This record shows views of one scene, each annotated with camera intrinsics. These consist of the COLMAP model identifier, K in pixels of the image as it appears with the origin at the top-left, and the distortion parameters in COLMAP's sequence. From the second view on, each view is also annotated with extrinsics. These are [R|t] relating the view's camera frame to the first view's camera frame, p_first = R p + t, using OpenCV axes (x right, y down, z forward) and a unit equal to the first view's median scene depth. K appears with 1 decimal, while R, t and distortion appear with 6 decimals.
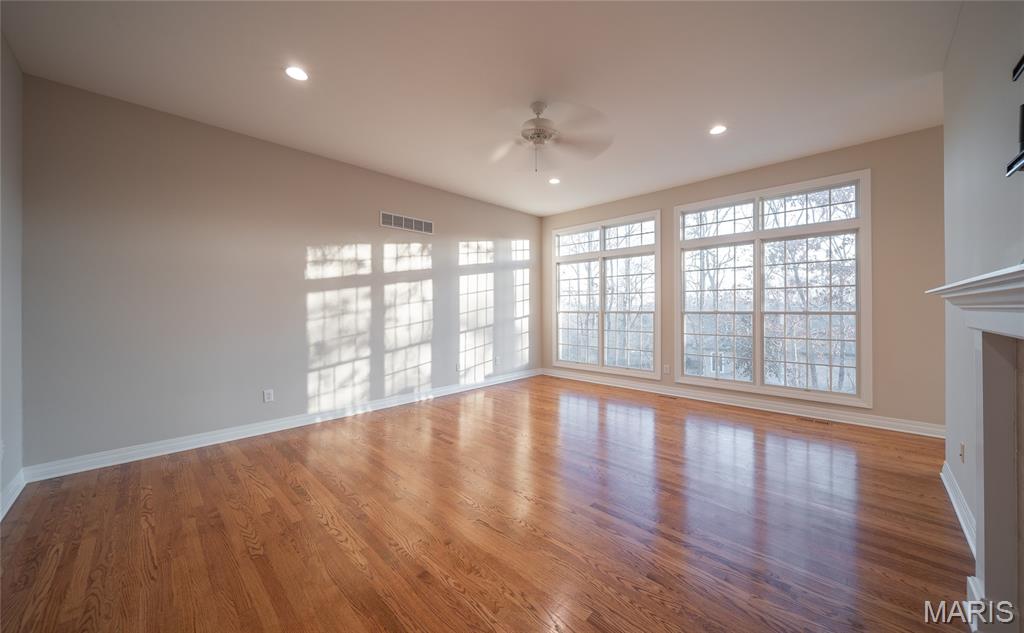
lens RADIAL K [[369.2, 0, 518.3], [0, 369.2, 313.2], [0, 0, 1]] dist [0.017168, 0.000024]
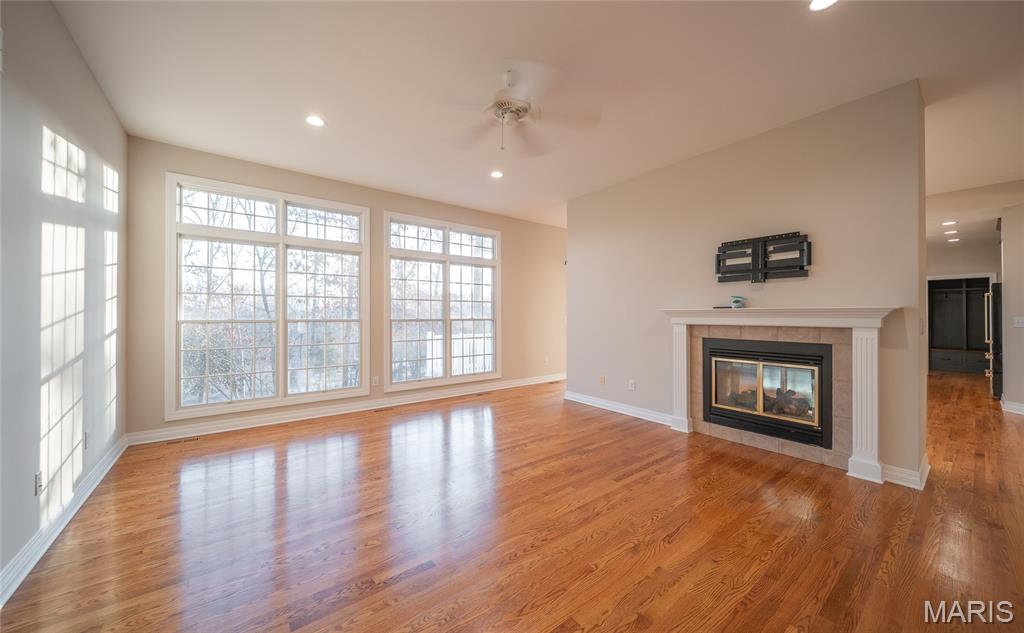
lens RADIAL K [[369.2, 0, 517.0], [0, 369.2, 312.7], [0, 0, 1]] dist [0.017168, 0.000024]
pose [[0.152151, 0.007734, 0.988327, -0.453375], [0.004559, 0.999953, -0.008526, -0.011157], [-0.988347, 0.005803, 0.152109, 0.487229]]
